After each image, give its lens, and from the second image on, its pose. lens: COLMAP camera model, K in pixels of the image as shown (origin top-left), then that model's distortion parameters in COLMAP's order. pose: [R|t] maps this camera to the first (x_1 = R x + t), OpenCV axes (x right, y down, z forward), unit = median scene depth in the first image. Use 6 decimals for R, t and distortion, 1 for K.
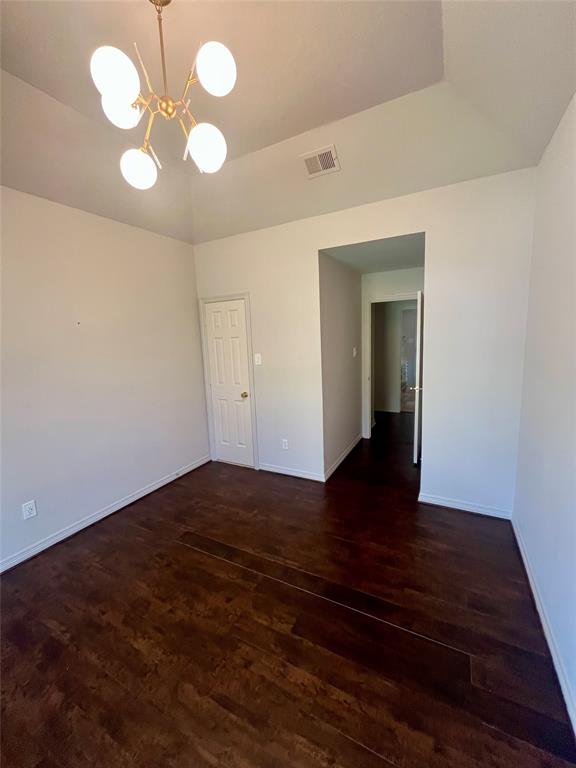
lens RADIAL K [[312.9, 0, 288.0], [0, 312.9, 384.0], [0, 0, 1]] dist [-0.000716, -0.000049]
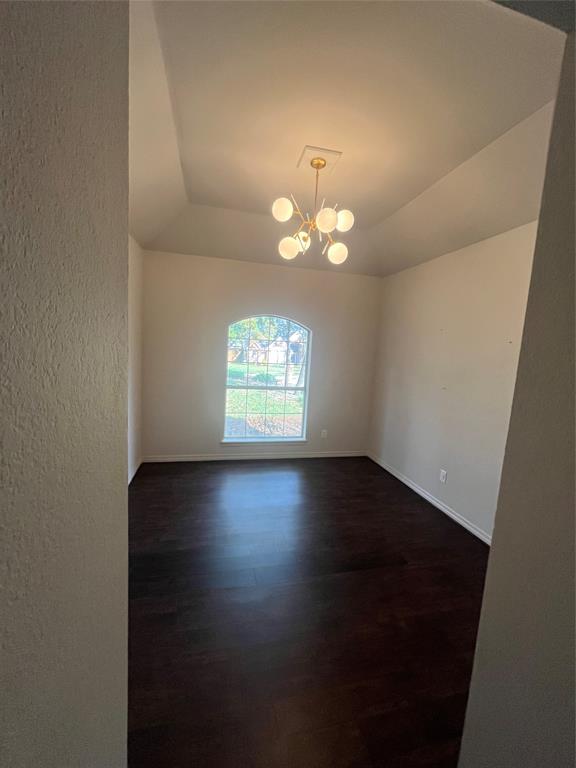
lens RADIAL K [[312.9, 0, 288.0], [0, 312.9, 384.0], [0, 0, 1]] dist [-0.000716, -0.000049]
pose [[-0.749200, 0.072194, -0.658398, 0.608277], [-0.128293, 0.959399, 0.251186, -0.267577], [0.649800, 0.272656, -0.709520, 1.527216]]
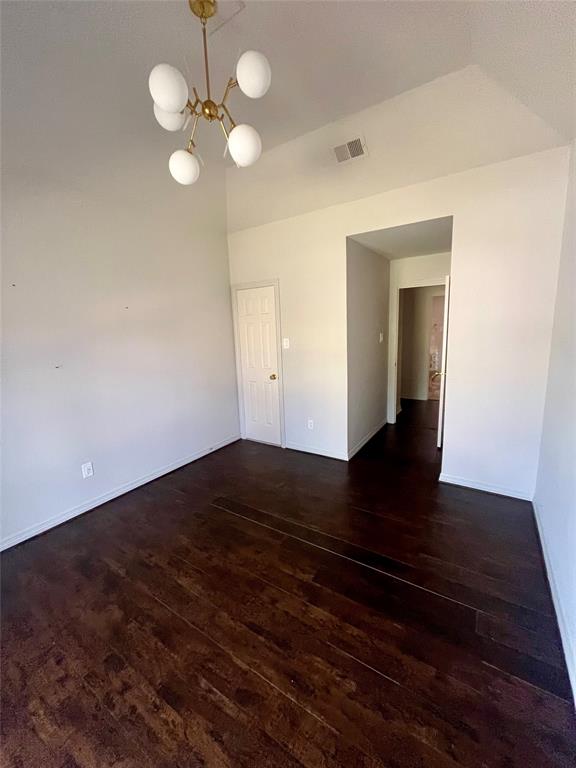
lens RADIAL K [[312.9, 0, 288.0], [0, 312.9, 384.0], [0, 0, 1]] dist [-0.000716, -0.000049]
pose [[0.996069, 0.017497, -0.086840, 0.006225], [-0.014736, 0.999368, 0.032336, 0.038647], [0.087351, -0.030929, 0.995697, -0.082010]]
